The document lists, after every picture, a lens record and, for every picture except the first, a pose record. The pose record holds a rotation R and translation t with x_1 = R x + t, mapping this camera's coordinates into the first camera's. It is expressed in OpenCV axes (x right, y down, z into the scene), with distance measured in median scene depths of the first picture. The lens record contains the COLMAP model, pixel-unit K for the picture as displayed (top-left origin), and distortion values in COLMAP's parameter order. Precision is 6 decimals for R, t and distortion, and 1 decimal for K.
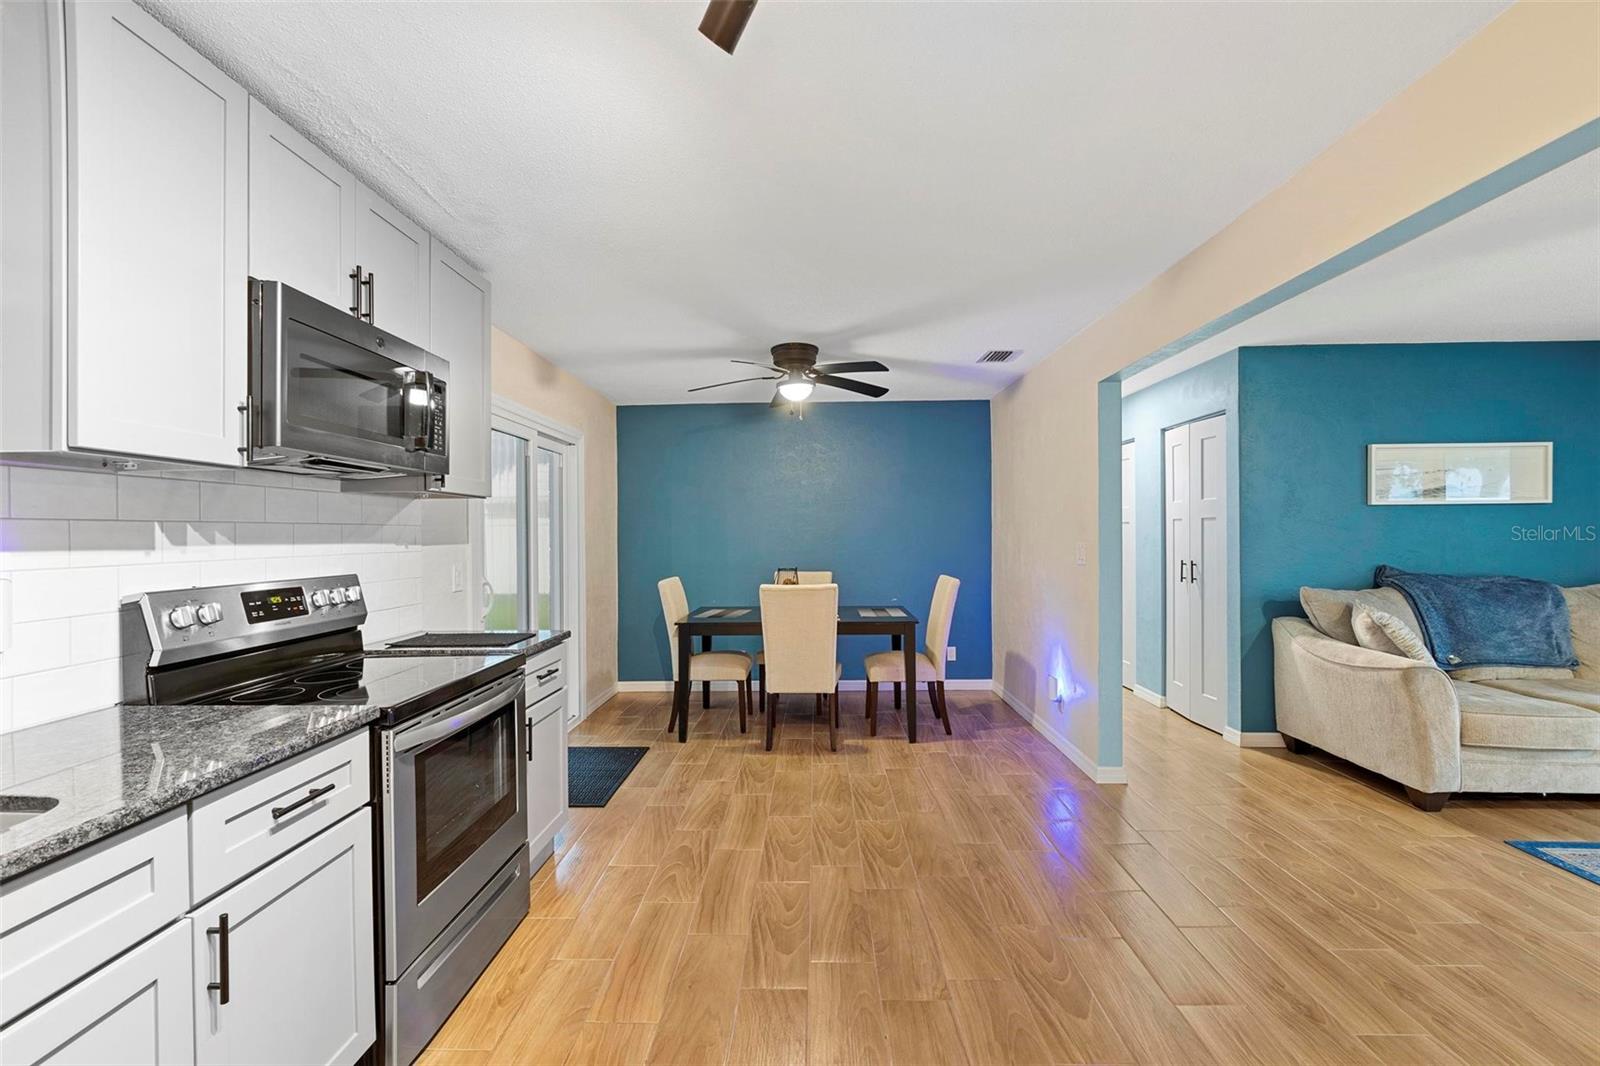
lens RADIAL K [[682.5, 0, 800.0], [0, 682.5, 533.0], [0, 0, 1]] dist [-0.003536, -0.000013]
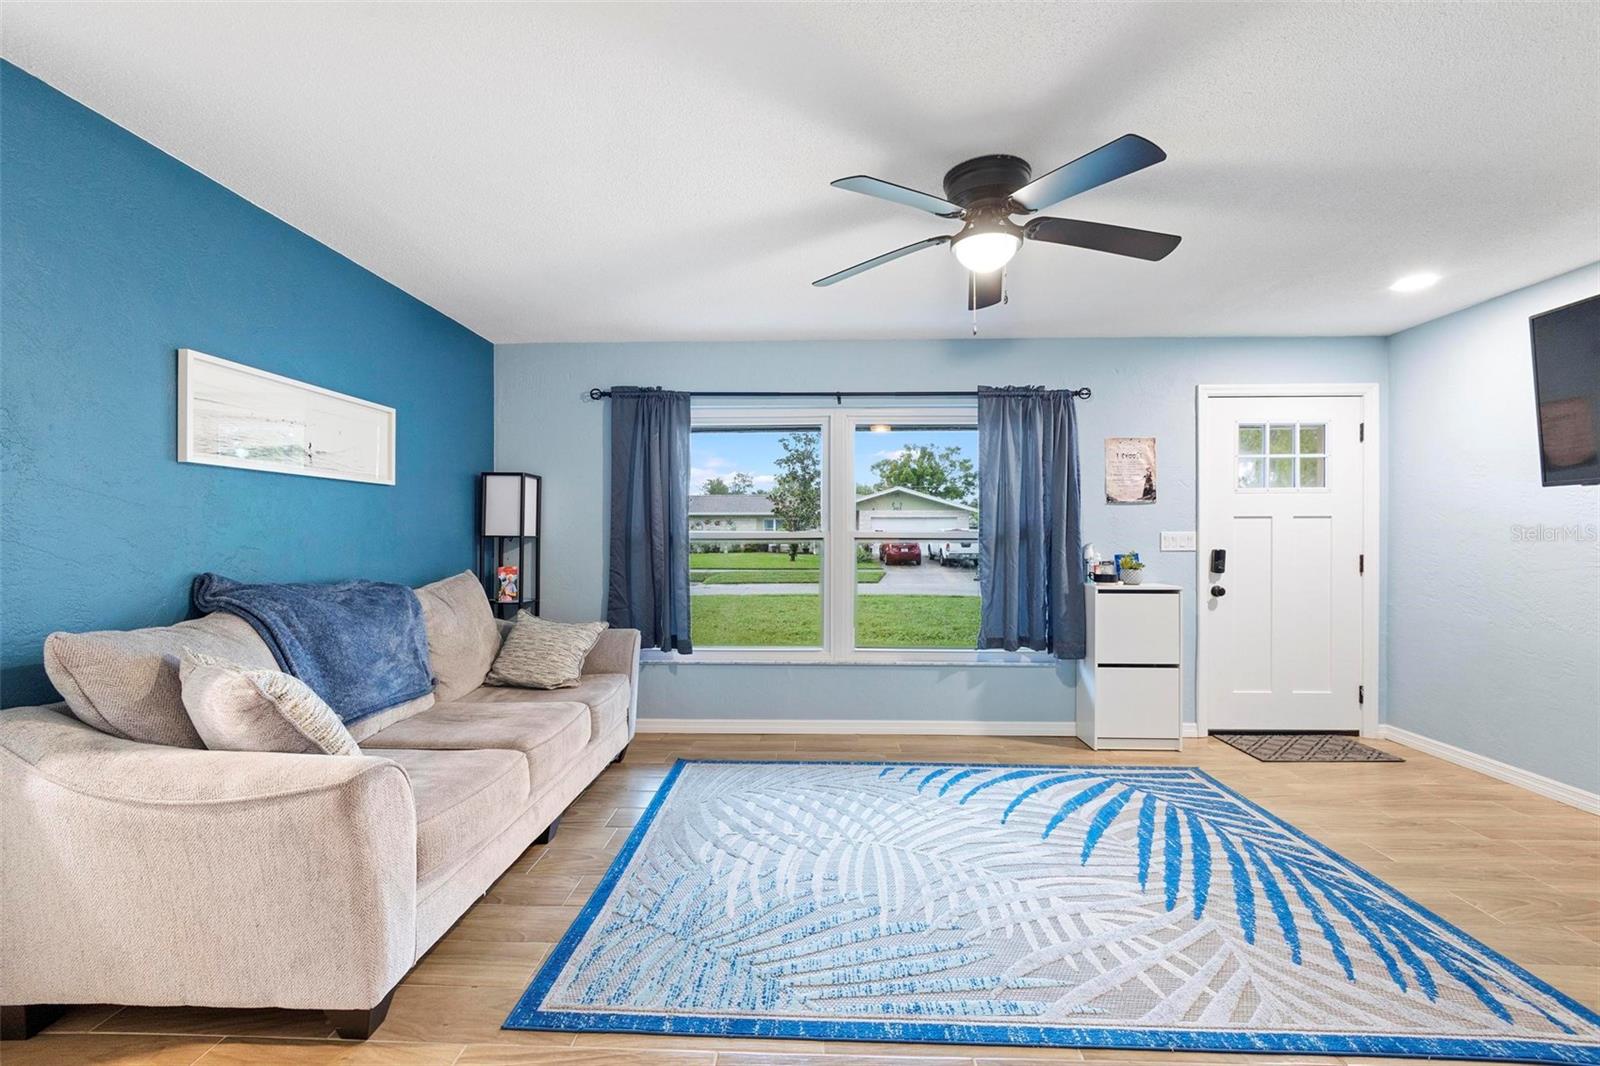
lens RADIAL K [[679.3, 0, 800.0], [0, 679.3, 533.0], [0, 0, 1]] dist [-0.003657, -0.000212]
pose [[0.009010, 0.010666, 0.999903, 0.382998], [0.000808, 0.999943, -0.010674, 0.025552], [-0.999959, 0.000904, 0.009001, 0.630226]]
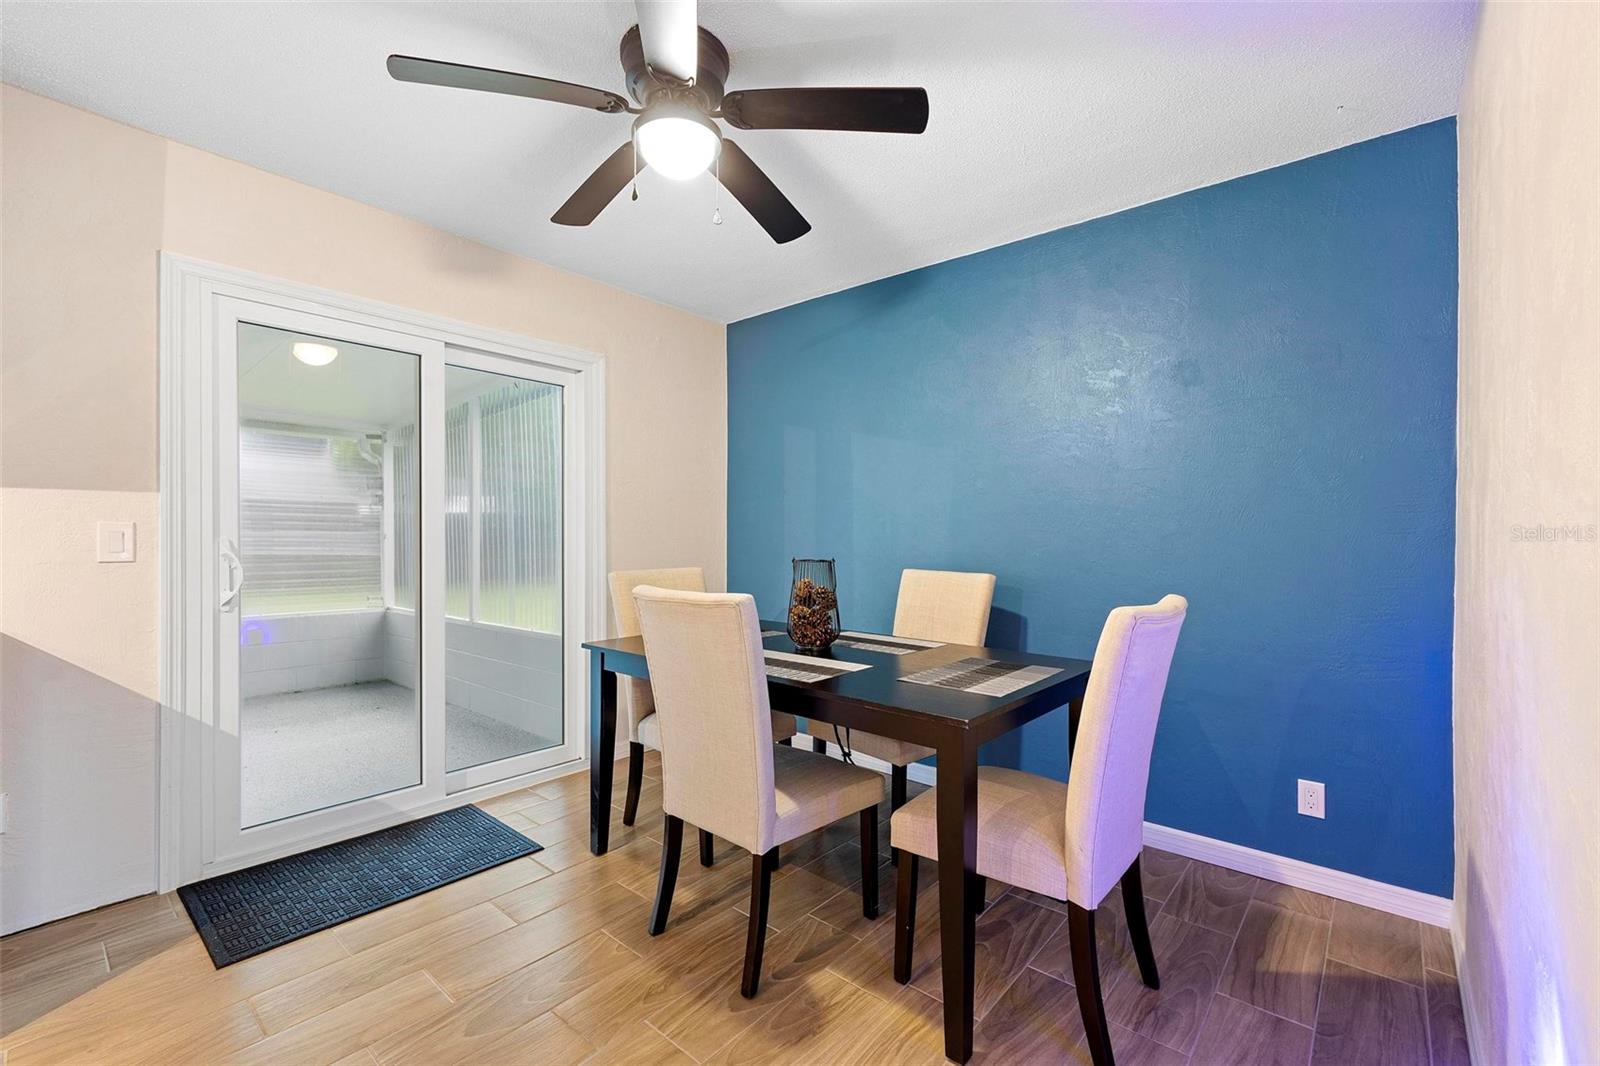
lens RADIAL K [[679.3, 0, 800.0], [0, 679.3, 533.0], [0, 0, 1]] dist [-0.003657, -0.000212]
pose [[0.770000, 0.012749, -0.637916, 0.409184], [-0.015935, 0.999873, 0.000748, 0.046654], [0.637845, 0.009589, 0.770105, 0.868635]]
